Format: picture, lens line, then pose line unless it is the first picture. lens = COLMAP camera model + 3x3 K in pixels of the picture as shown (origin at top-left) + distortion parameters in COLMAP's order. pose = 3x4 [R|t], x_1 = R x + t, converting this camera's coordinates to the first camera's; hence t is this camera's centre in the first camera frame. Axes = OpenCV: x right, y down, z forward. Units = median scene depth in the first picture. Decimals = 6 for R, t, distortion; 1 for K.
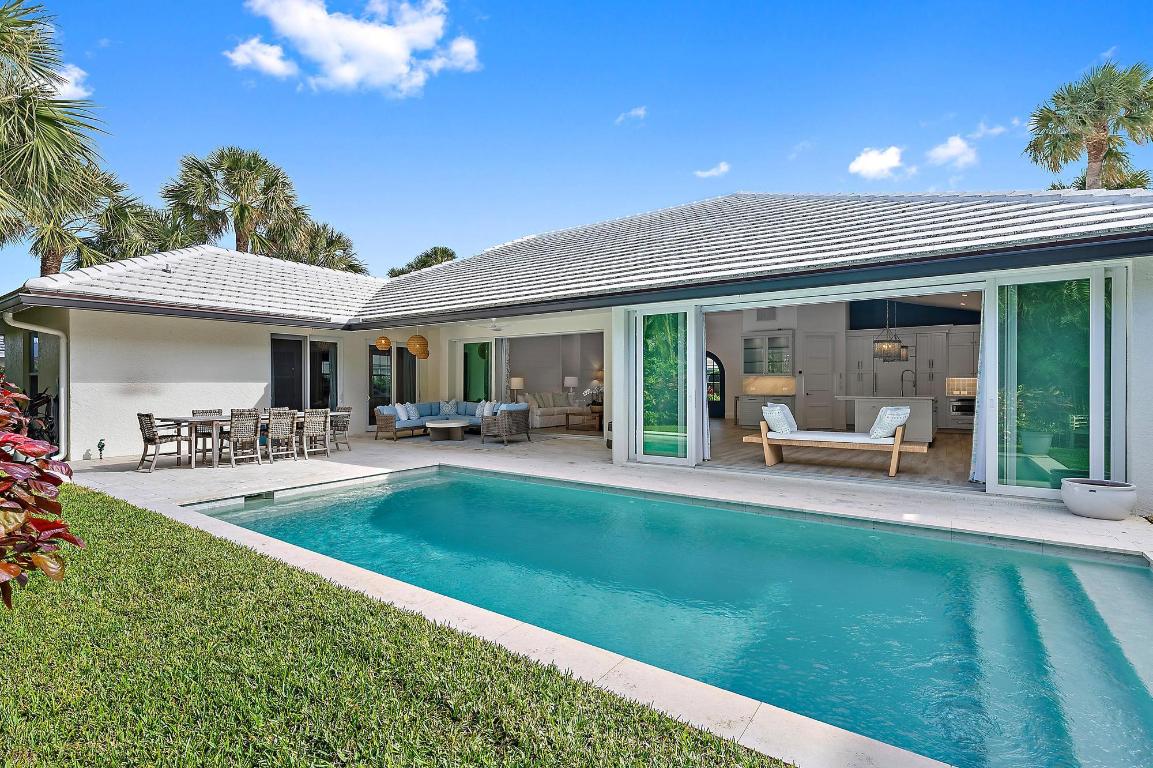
lens RADIAL K [[539.5, 0, 576.5], [0, 539.5, 384.0], [0, 0, 1]] dist [0.005669, 0.000448]
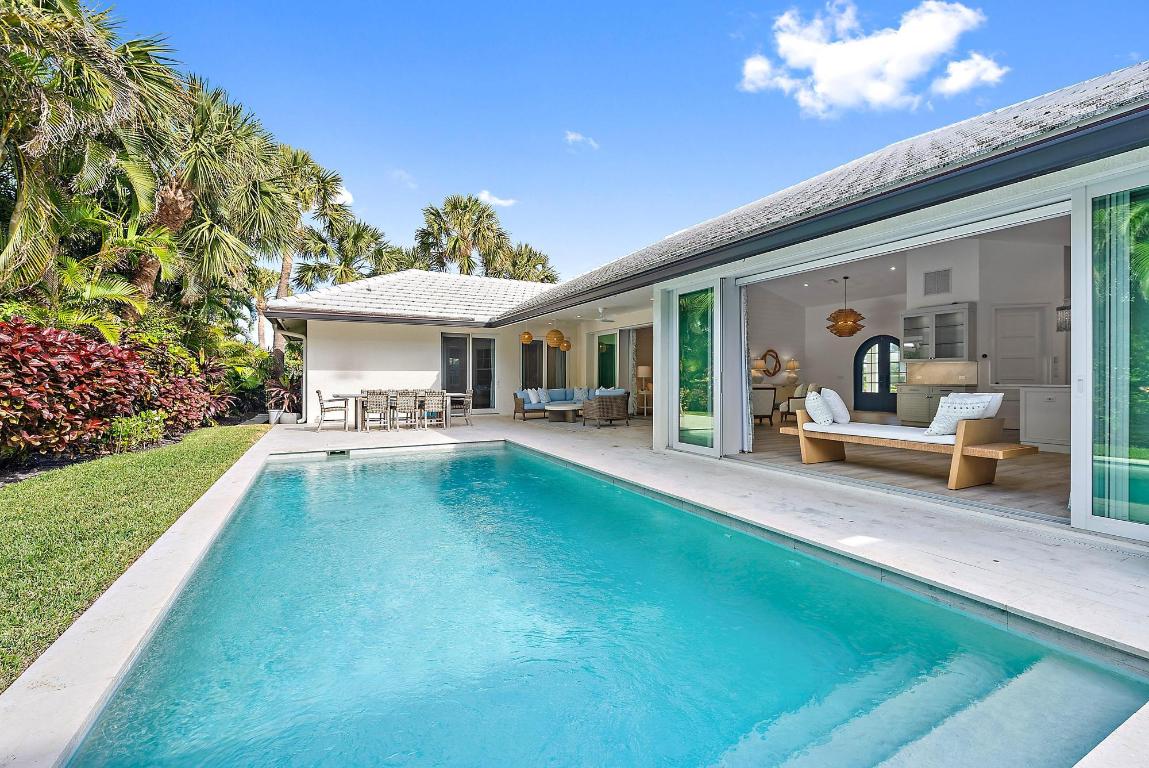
lens RADIAL K [[486.8, 0, 574.5], [0, 486.8, 384.0], [0, 0, 1]] dist [-0.003303, -0.000200]
pose [[0.888575, 0.007190, -0.458674, 0.249207], [-0.003097, 0.999948, 0.009676, 0.016003], [0.458720, -0.007178, 0.888552, 0.119604]]
